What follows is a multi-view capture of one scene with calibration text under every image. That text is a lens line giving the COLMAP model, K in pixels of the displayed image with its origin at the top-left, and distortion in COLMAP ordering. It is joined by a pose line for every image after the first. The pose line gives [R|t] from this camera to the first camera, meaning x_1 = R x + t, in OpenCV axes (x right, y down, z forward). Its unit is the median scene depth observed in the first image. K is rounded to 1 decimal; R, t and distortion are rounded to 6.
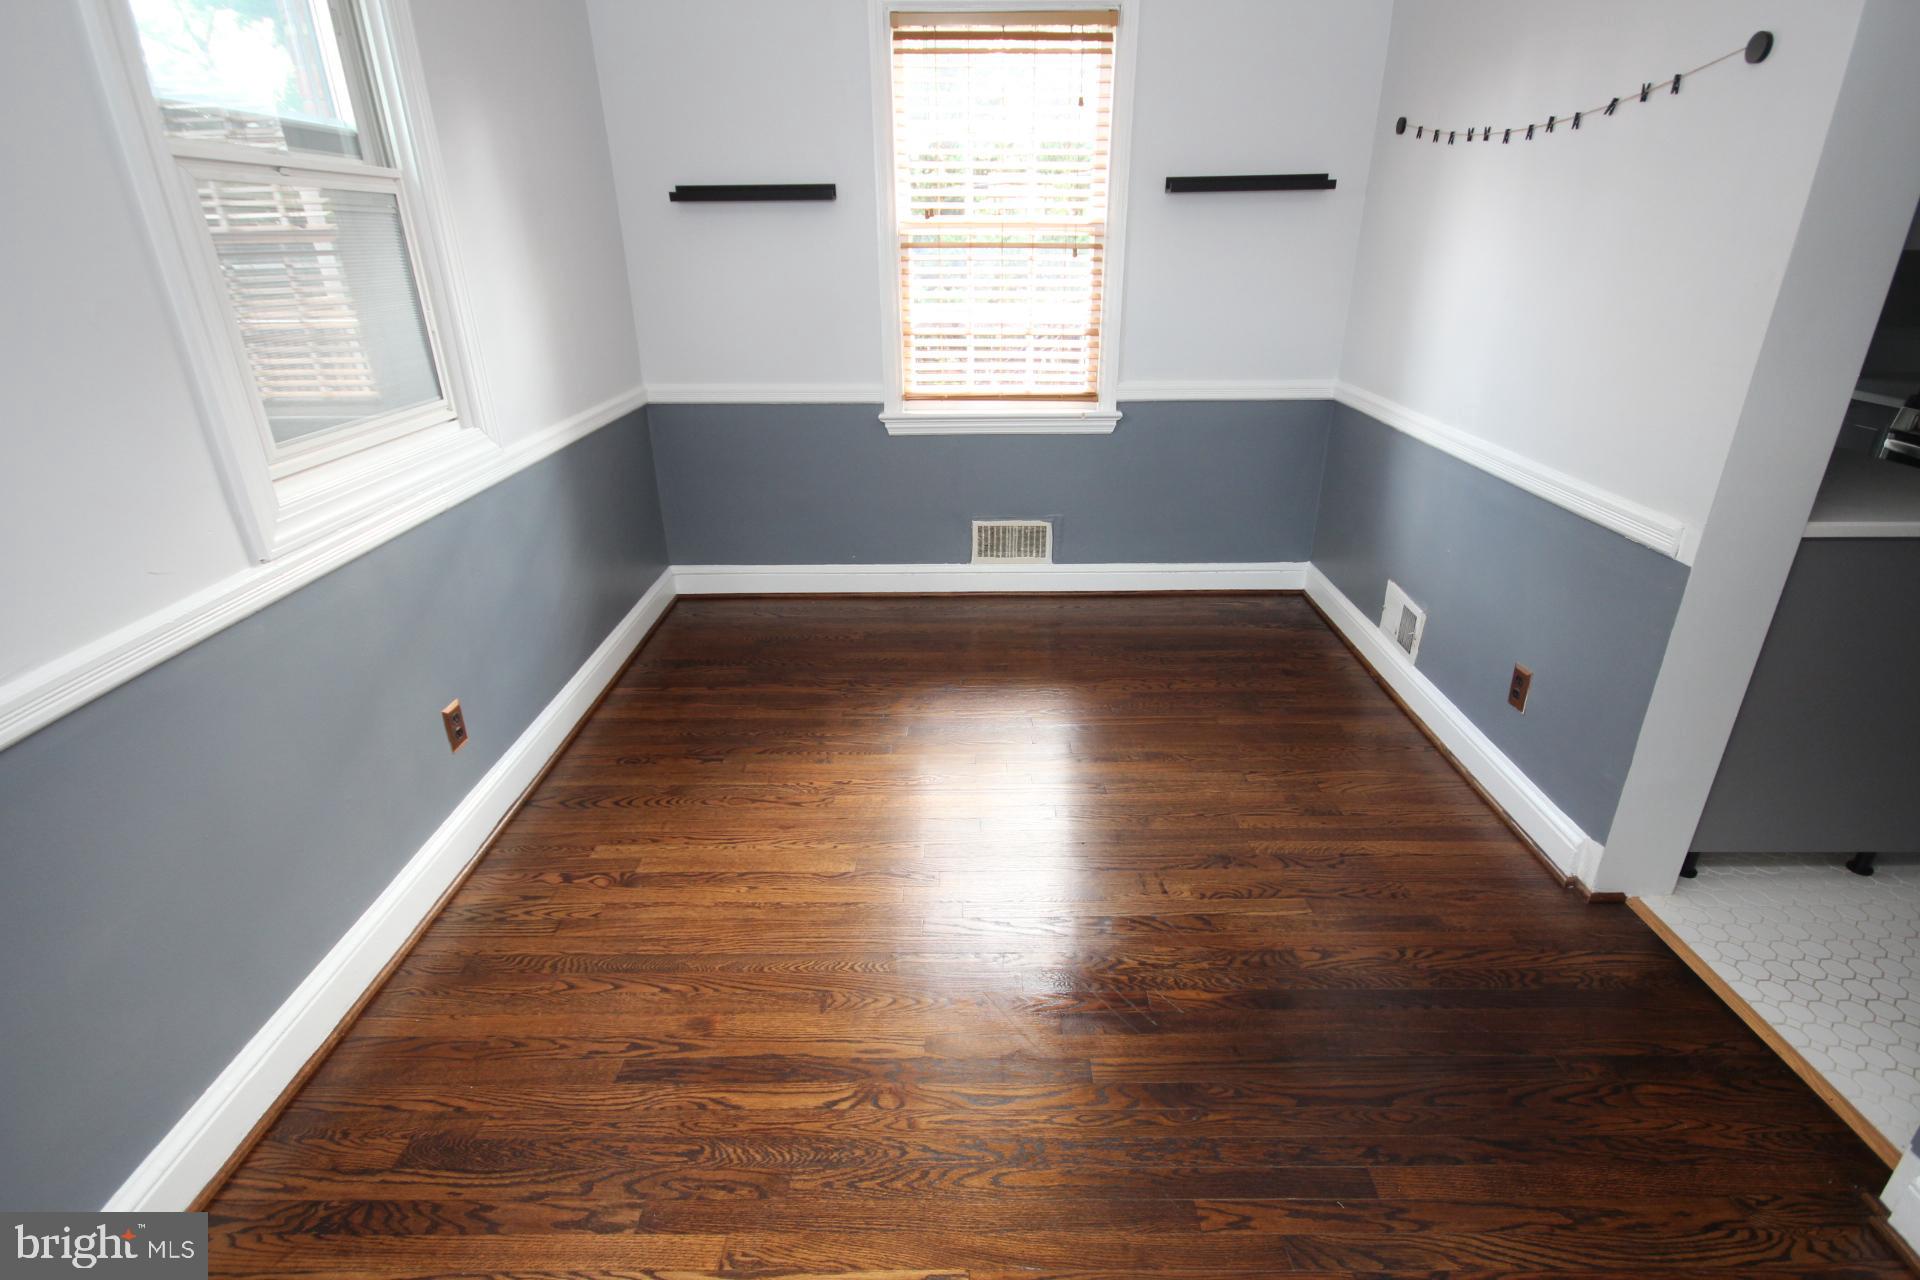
lens RADIAL K [[877.5, 0, 960.0], [0, 877.5, 640.0], [0, 0, 1]] dist [0.003420, -0.011625]
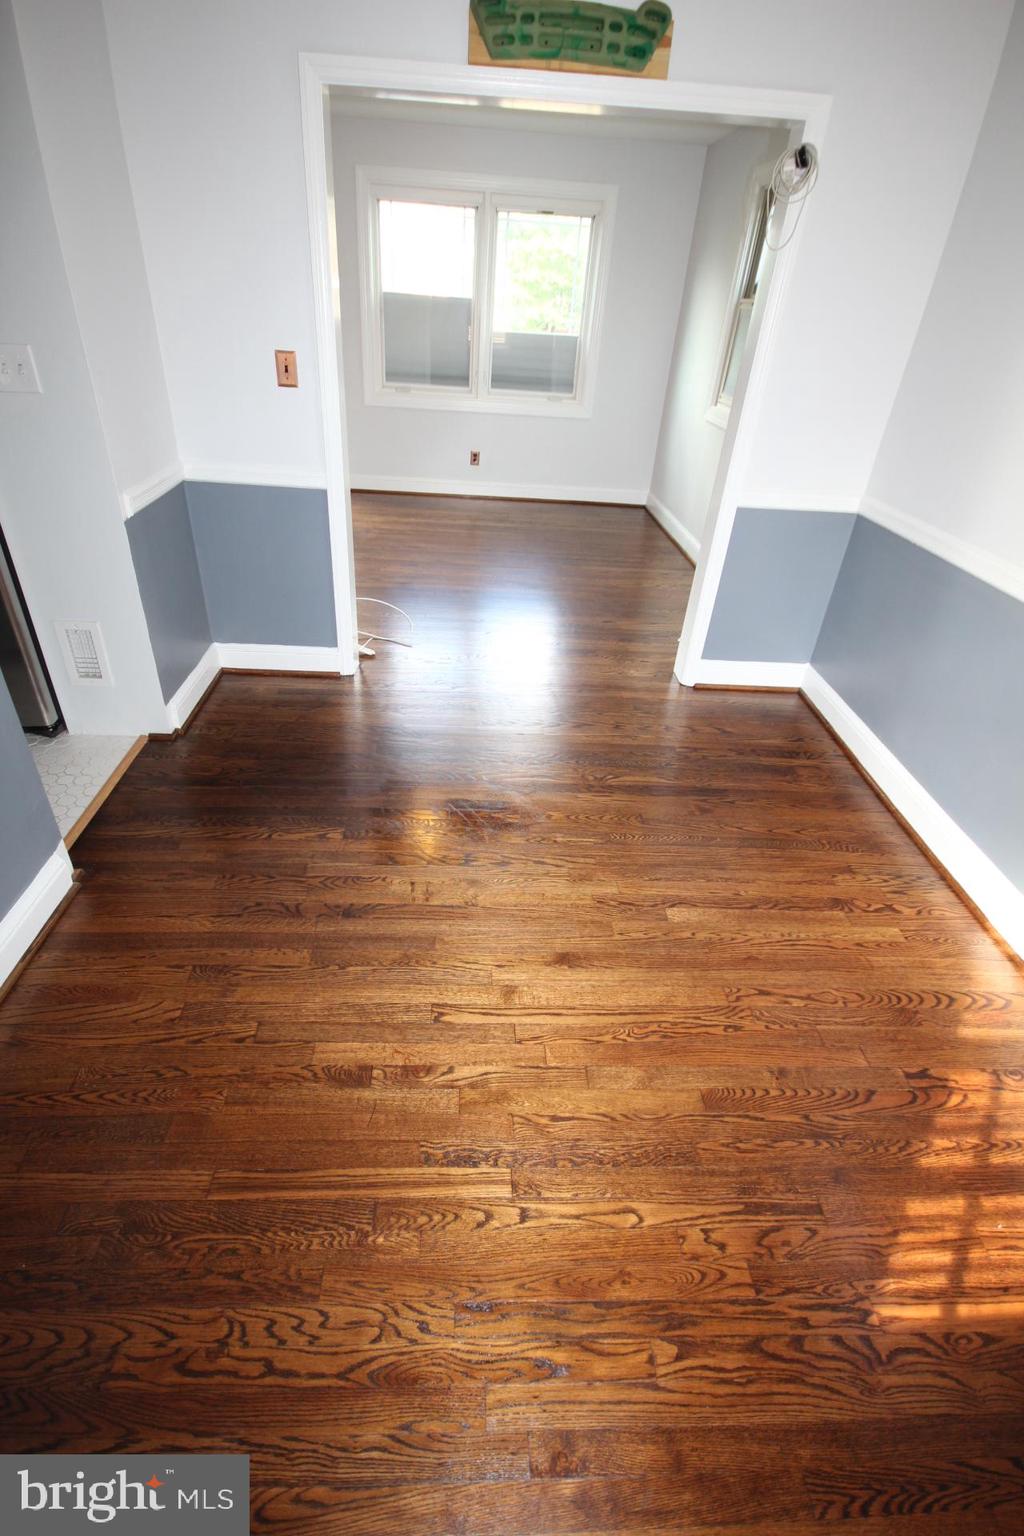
lens RADIAL K [[702.0, 0, 512.0], [0, 702.0, 768.0], [0, 0, 1]] dist [0.003420, -0.011625]
pose [[-0.997712, -0.001534, -0.067594, 0.157886], [-0.058183, 0.528730, 0.846794, -0.660684], [0.034440, 0.848789, -0.527609, 1.386833]]
